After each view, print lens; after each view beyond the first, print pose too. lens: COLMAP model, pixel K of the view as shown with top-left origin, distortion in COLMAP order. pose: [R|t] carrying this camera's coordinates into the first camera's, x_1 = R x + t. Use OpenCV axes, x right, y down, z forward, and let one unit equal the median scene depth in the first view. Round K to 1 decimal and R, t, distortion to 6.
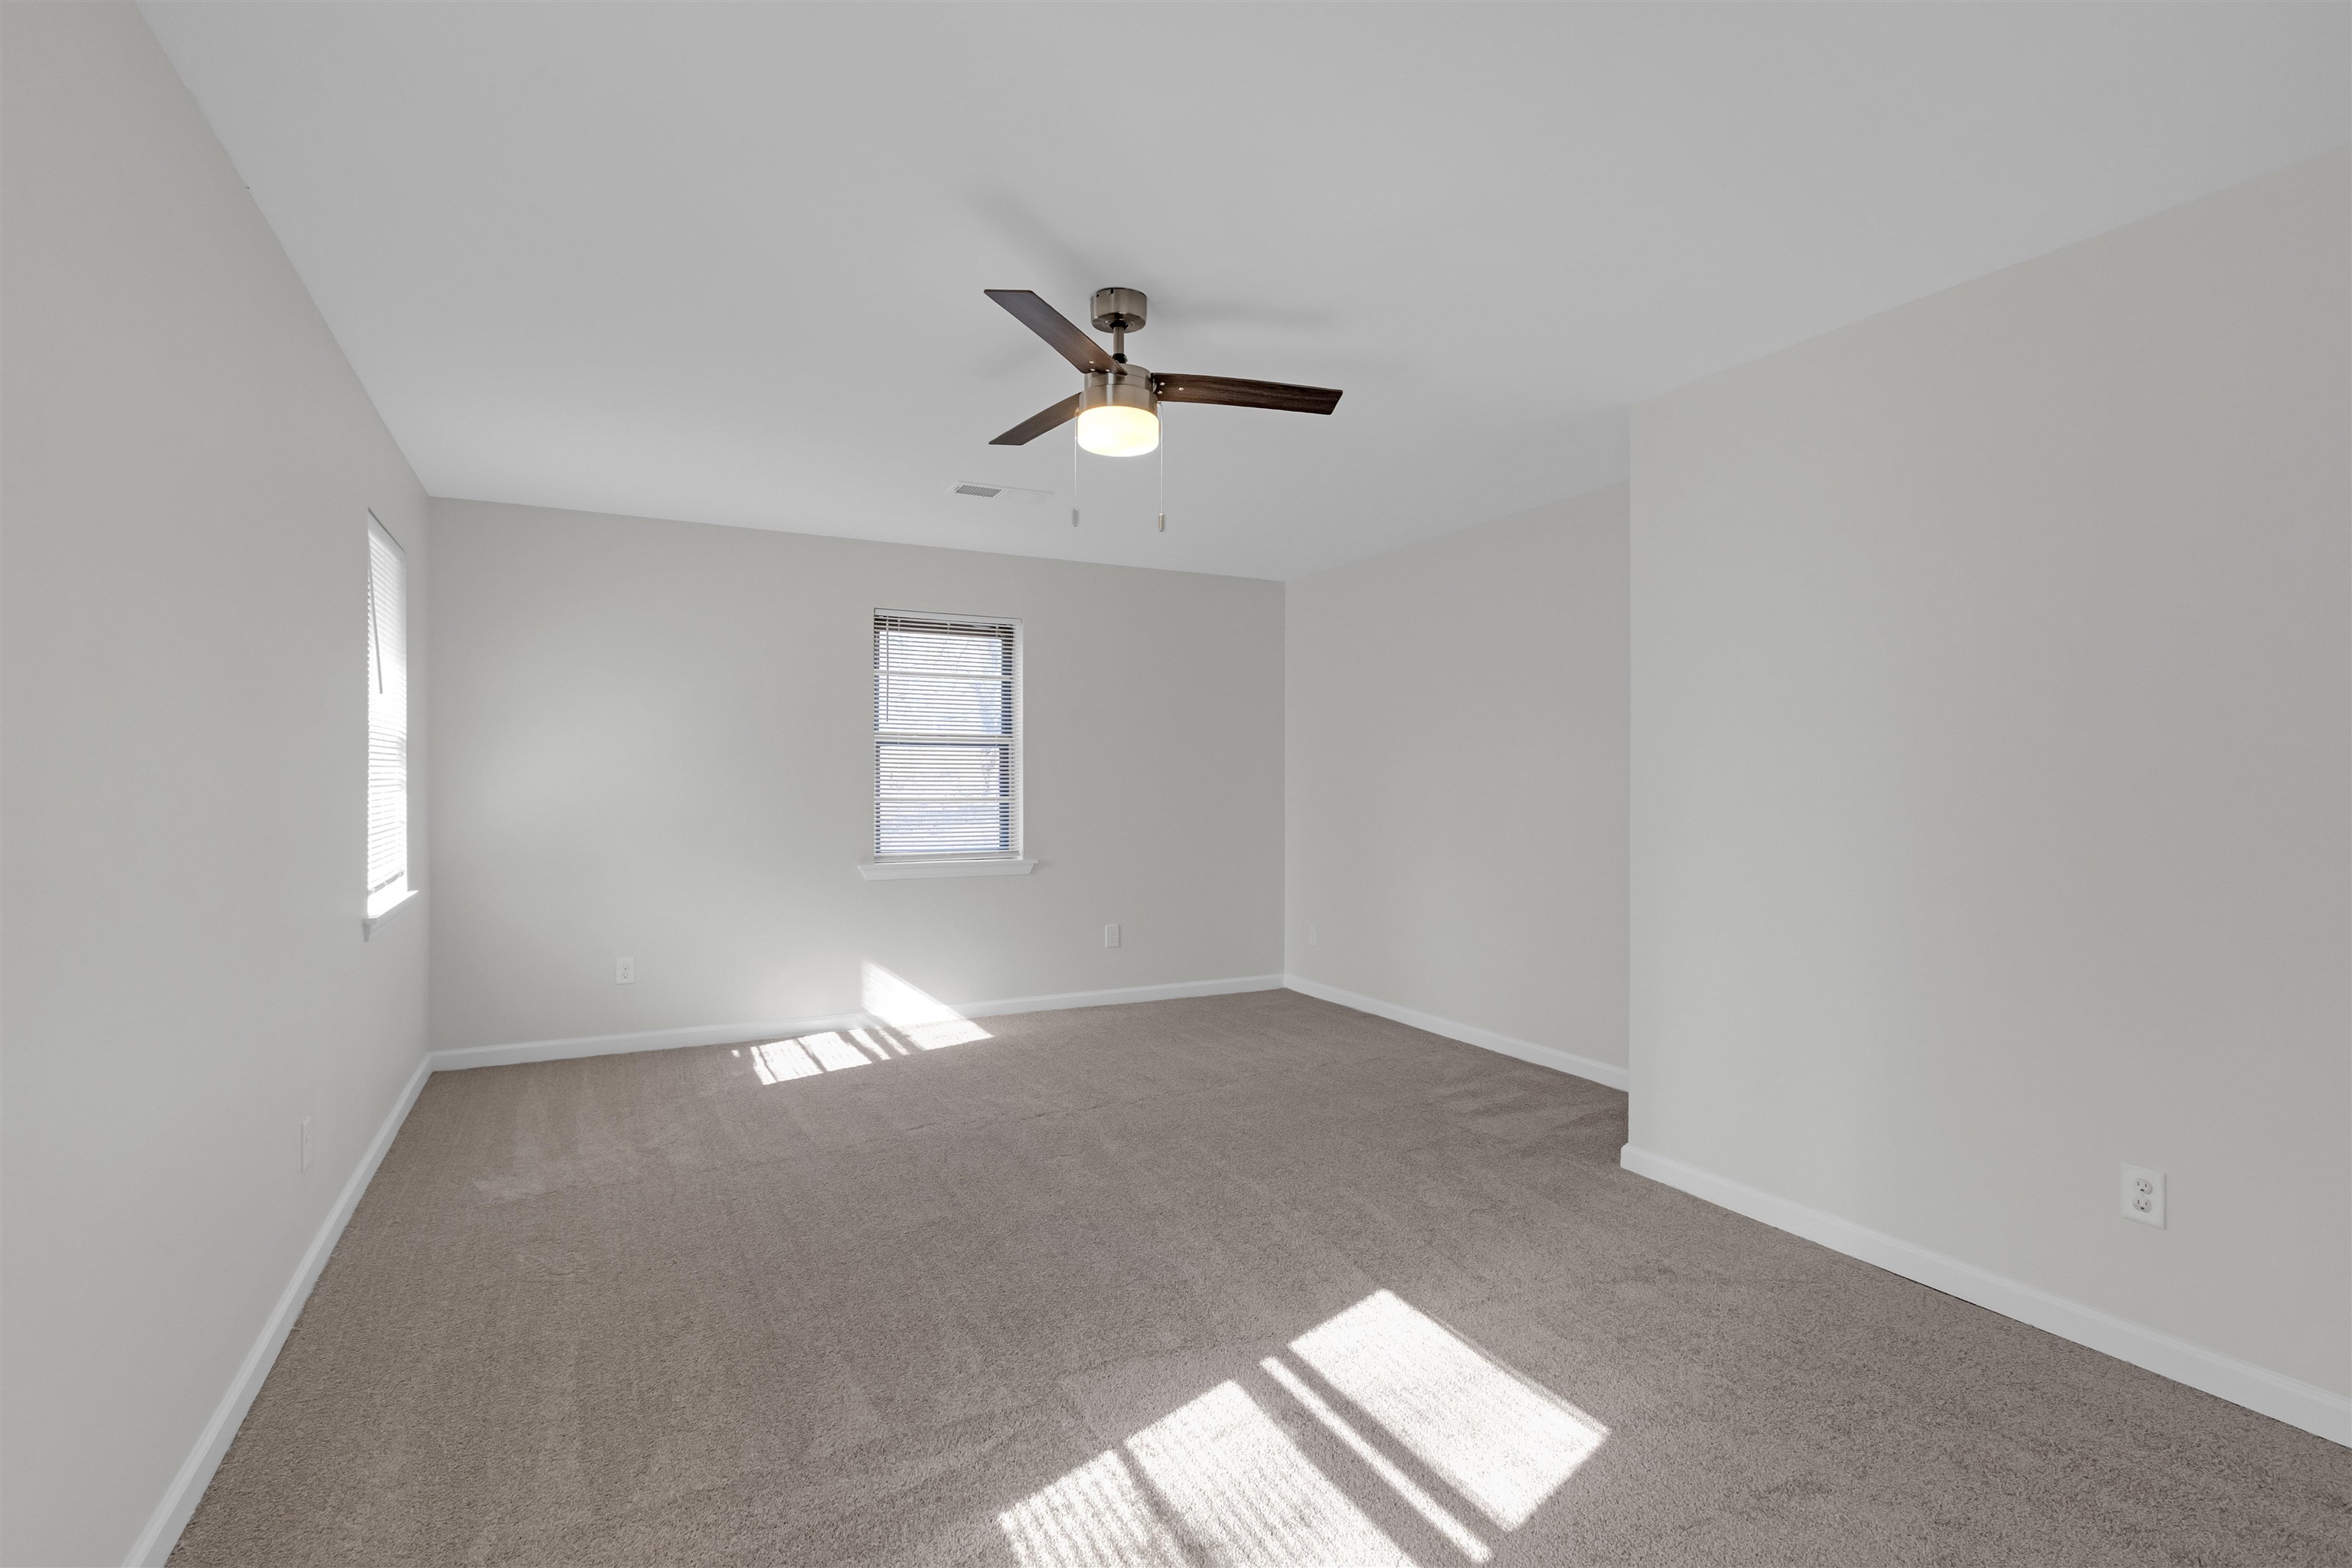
lens RADIAL K [[1091.3, 0, 1169.3], [0, 1091.3, 776.3], [0, 0, 1]] dist [0.002135, 0.000175]
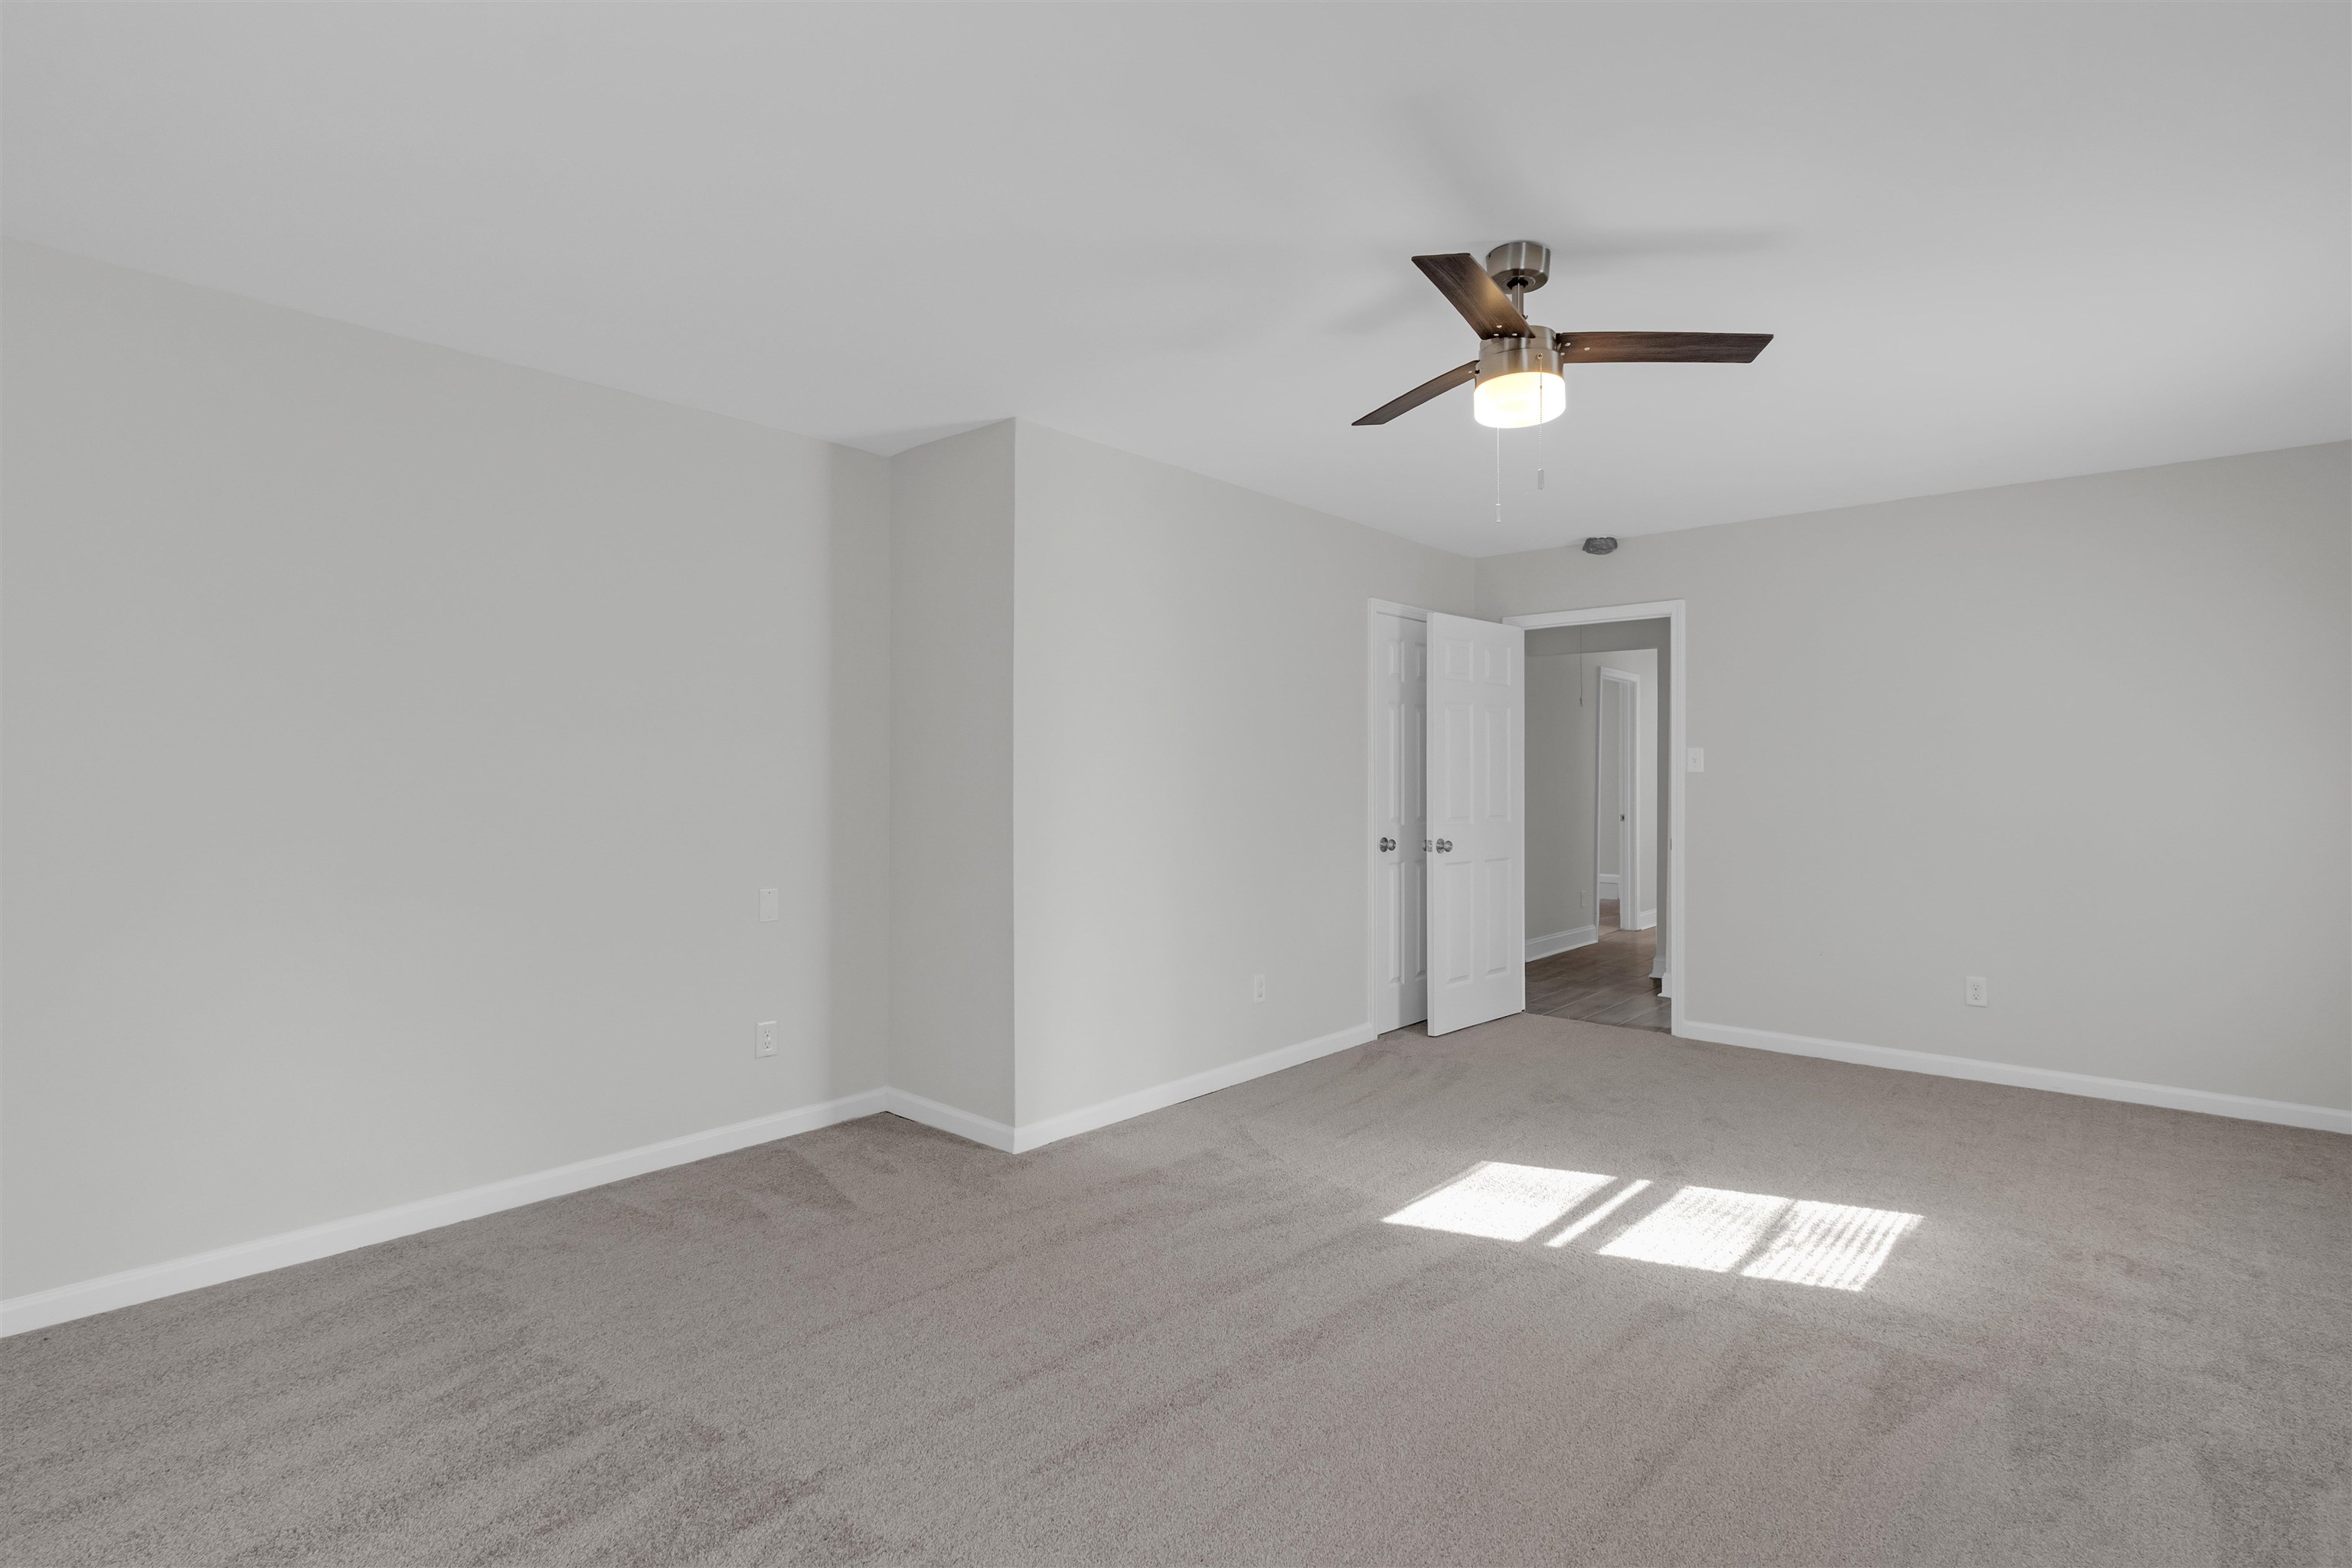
lens RADIAL K [[1091.3, 0, 1169.3], [0, 1091.3, 776.3], [0, 0, 1]] dist [0.002135, 0.000175]
pose [[-0.335278, -0.005466, 0.942103, -1.089678], [-0.004854, 0.999980, 0.004074, -0.021048], [-0.942107, -0.003207, -0.335298, 2.099582]]
